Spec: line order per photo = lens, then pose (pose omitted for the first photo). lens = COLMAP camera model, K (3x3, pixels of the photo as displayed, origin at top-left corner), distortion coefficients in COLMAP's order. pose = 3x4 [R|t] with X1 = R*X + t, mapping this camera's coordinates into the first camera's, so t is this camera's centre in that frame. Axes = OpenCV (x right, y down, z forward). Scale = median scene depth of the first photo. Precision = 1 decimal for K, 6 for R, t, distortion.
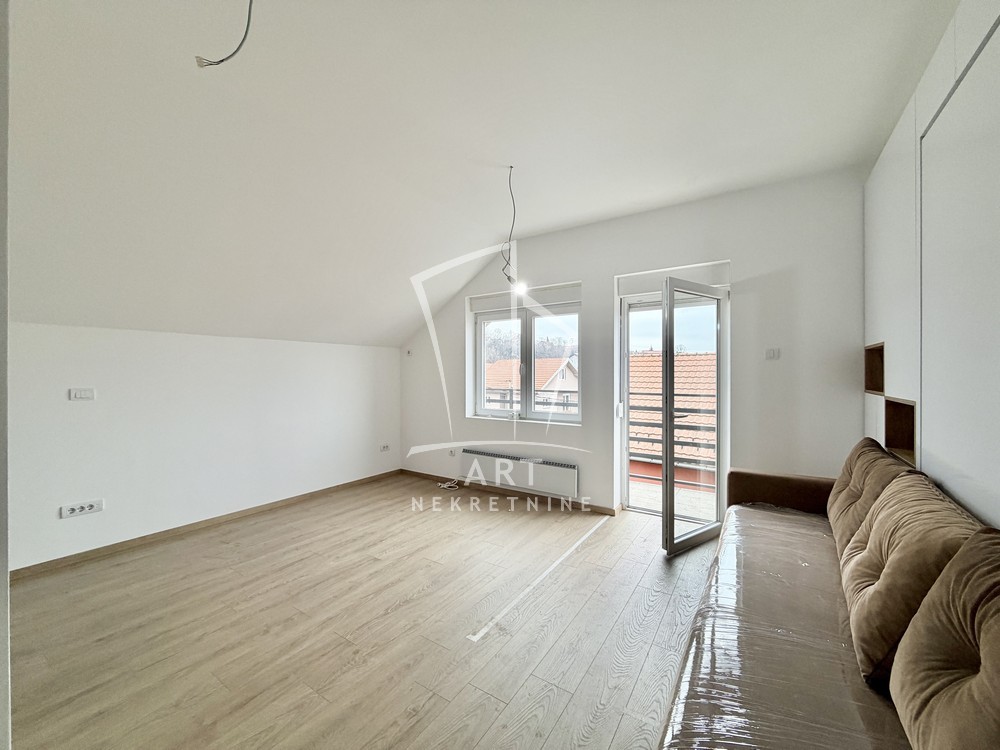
lens RADIAL K [[396.8, 0, 495.1], [0, 396.8, 375.4], [0, 0, 1]] dist [-0.001511, 0.000242]
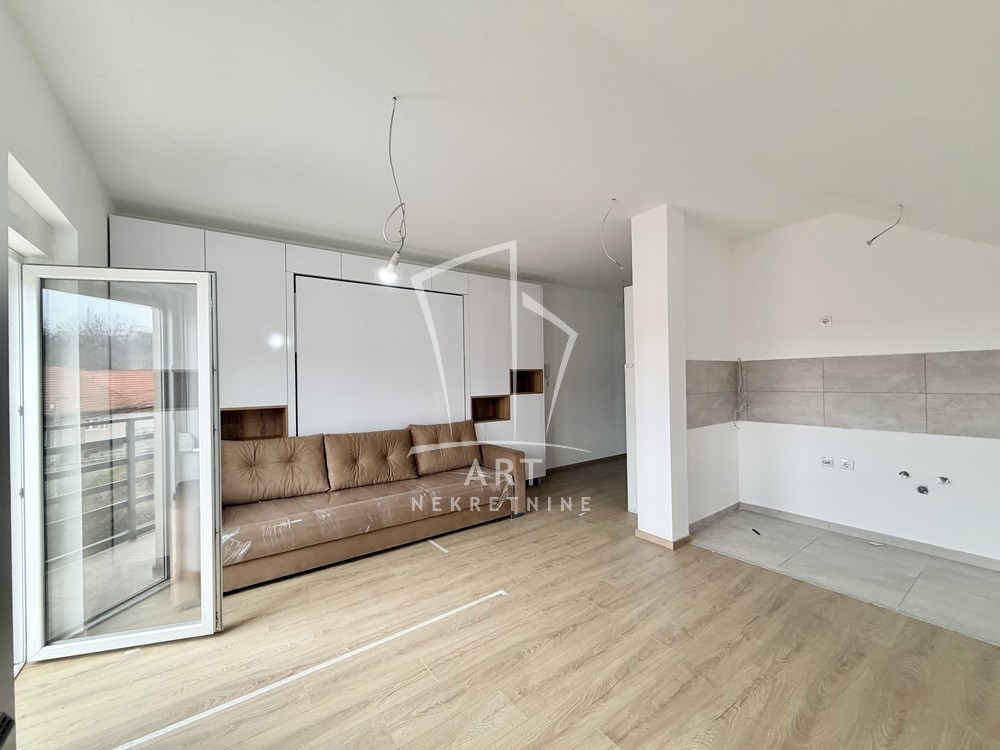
lens RADIAL K [[396.8, 0, 496.9], [0, 396.8, 377.0], [0, 0, 1]] dist [-0.001511, 0.000242]
pose [[-0.940701, 0.022668, 0.338479, -0.494313], [0.023470, 0.999723, -0.001723, -0.042373], [-0.338424, 0.006323, -0.940972, 2.227439]]
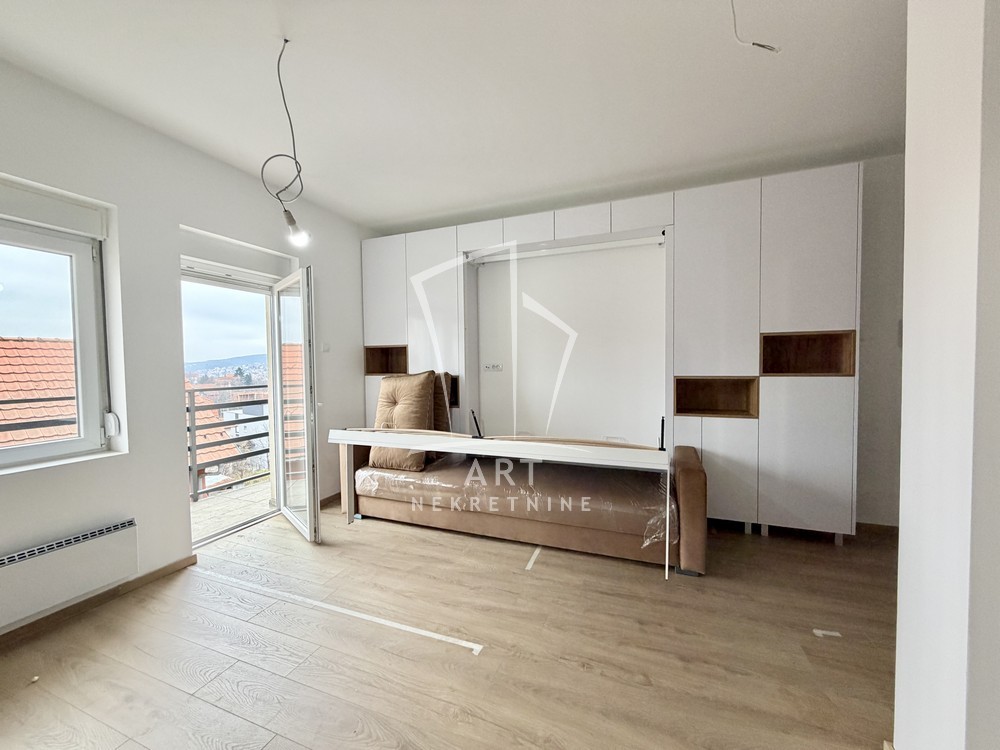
lens RADIAL K [[396.8, 0, 496.2], [0, 396.8, 378.6], [0, 0, 1]] dist [-0.001511, 0.000242]
pose [[-0.217912, -0.029583, 0.975520, -0.939232], [0.017011, 0.999274, 0.034104, 0.008510], [-0.975820, 0.024026, -0.217251, 1.142004]]
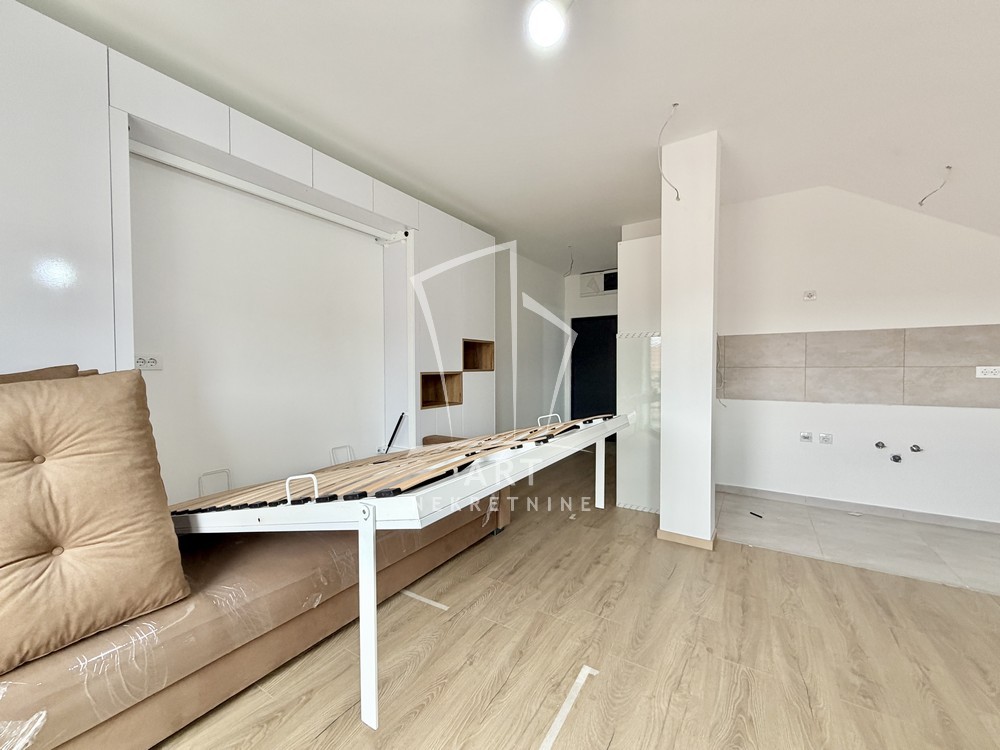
lens RADIAL K [[396.8, 0, 496.2], [0, 396.8, 376.9], [0, 0, 1]] dist [-0.001511, 0.000242]
pose [[-0.999603, 0.009295, -0.026583, 0.152652], [0.008485, 0.999502, 0.030394, 0.034394], [0.026852, 0.030157, -0.999184, 1.790606]]
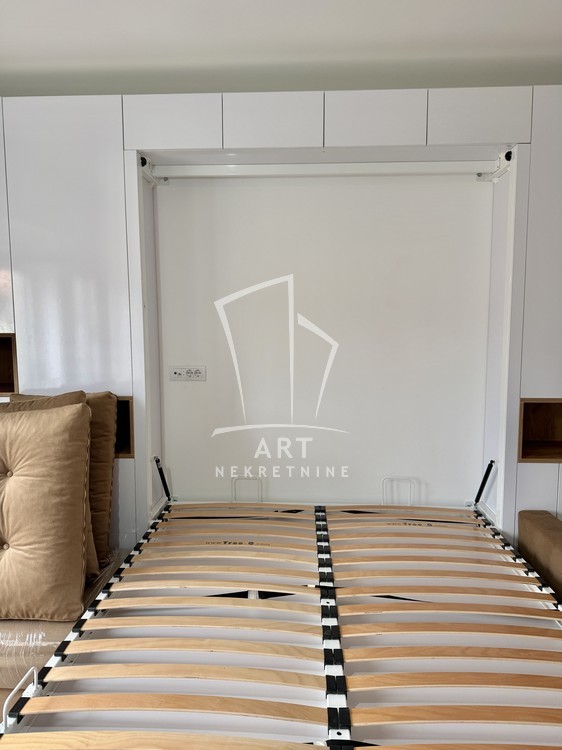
lens RADIAL K [[523.1, 0, 281.9], [0, 523.1, 373.6], [0, 0, 1]] dist [0.007371, -0.002953]
pose [[-0.527315, -0.079488, 0.845943, -0.328447], [0.010639, 0.994919, 0.100118, -0.126111], [-0.849603, 0.061794, -0.523790, 1.263332]]
